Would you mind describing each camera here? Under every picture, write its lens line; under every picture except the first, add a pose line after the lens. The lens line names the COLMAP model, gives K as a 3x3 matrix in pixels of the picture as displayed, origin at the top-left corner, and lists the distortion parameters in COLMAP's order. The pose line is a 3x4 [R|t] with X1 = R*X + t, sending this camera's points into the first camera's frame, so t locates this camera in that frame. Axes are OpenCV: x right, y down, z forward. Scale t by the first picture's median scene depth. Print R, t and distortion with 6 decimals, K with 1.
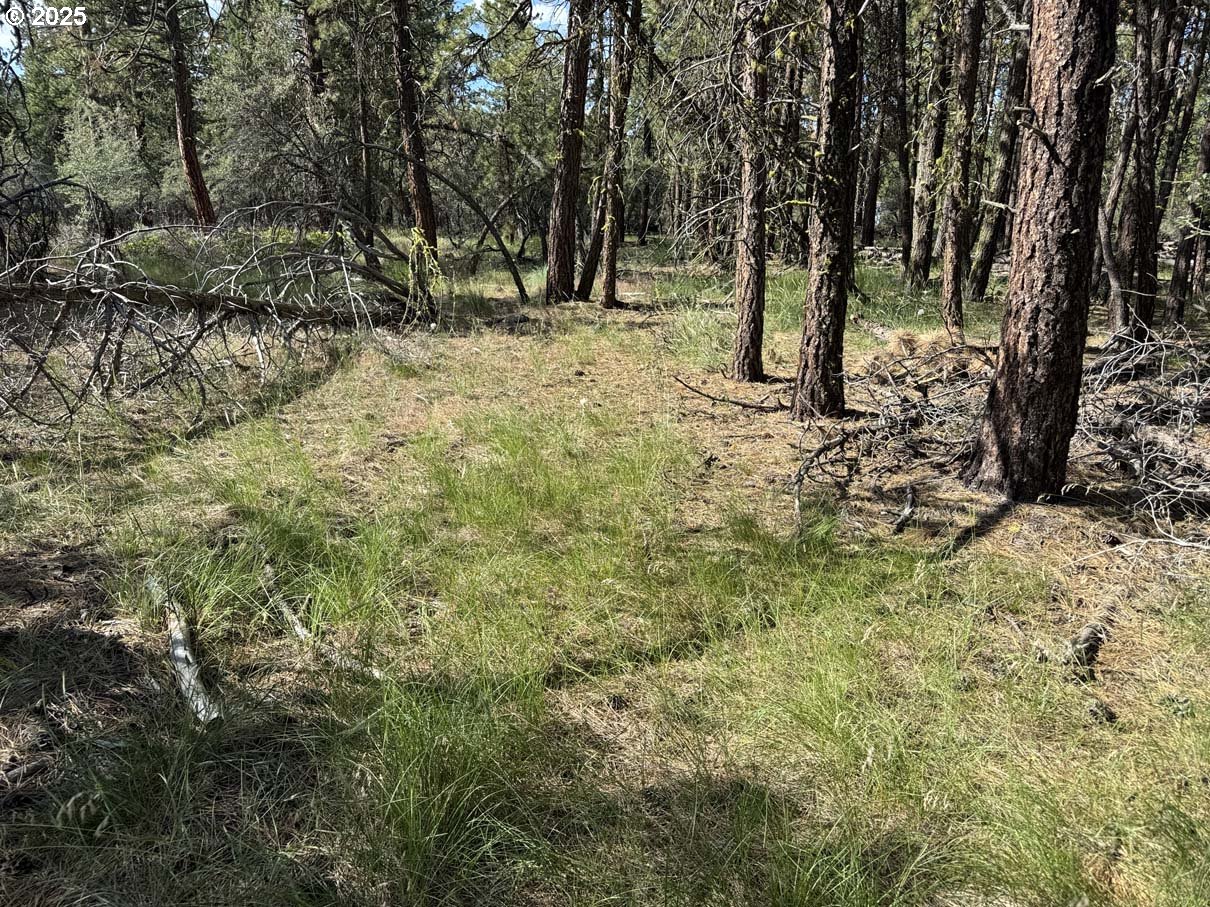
lens RADIAL K [[829.4, 0, 598.9], [0, 829.4, 448.6], [0, 0, 1]] dist [0.058137, -0.080100]
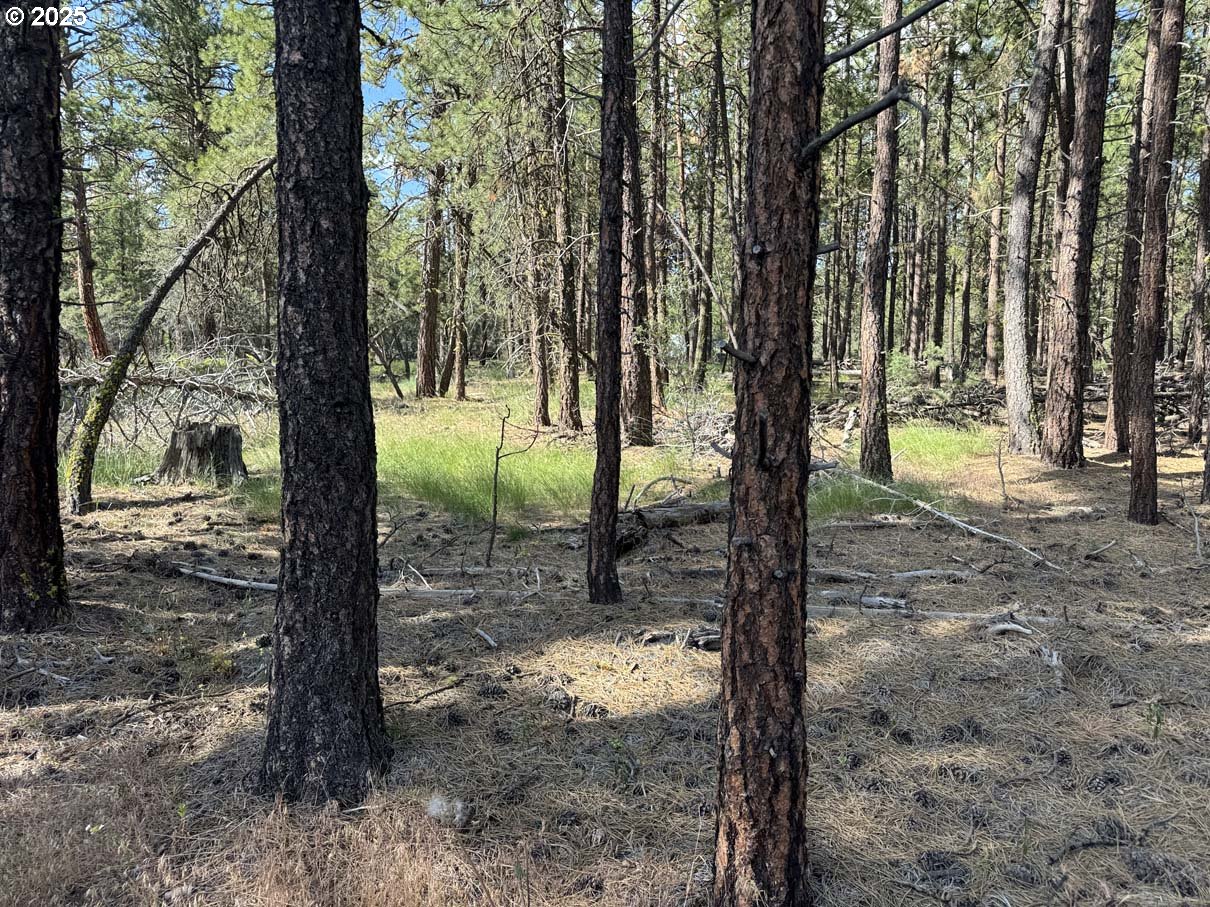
lens RADIAL K [[849.9, 0, 614.6], [0, 849.9, 446.5], [0, 0, 1]] dist [0.051813, -0.056773]
pose [[0.979392, -0.041533, 0.197653, -0.025047], [0.071129, 0.986860, -0.145082, 0.166690], [-0.189030, 0.156151, 0.969476, -0.574593]]
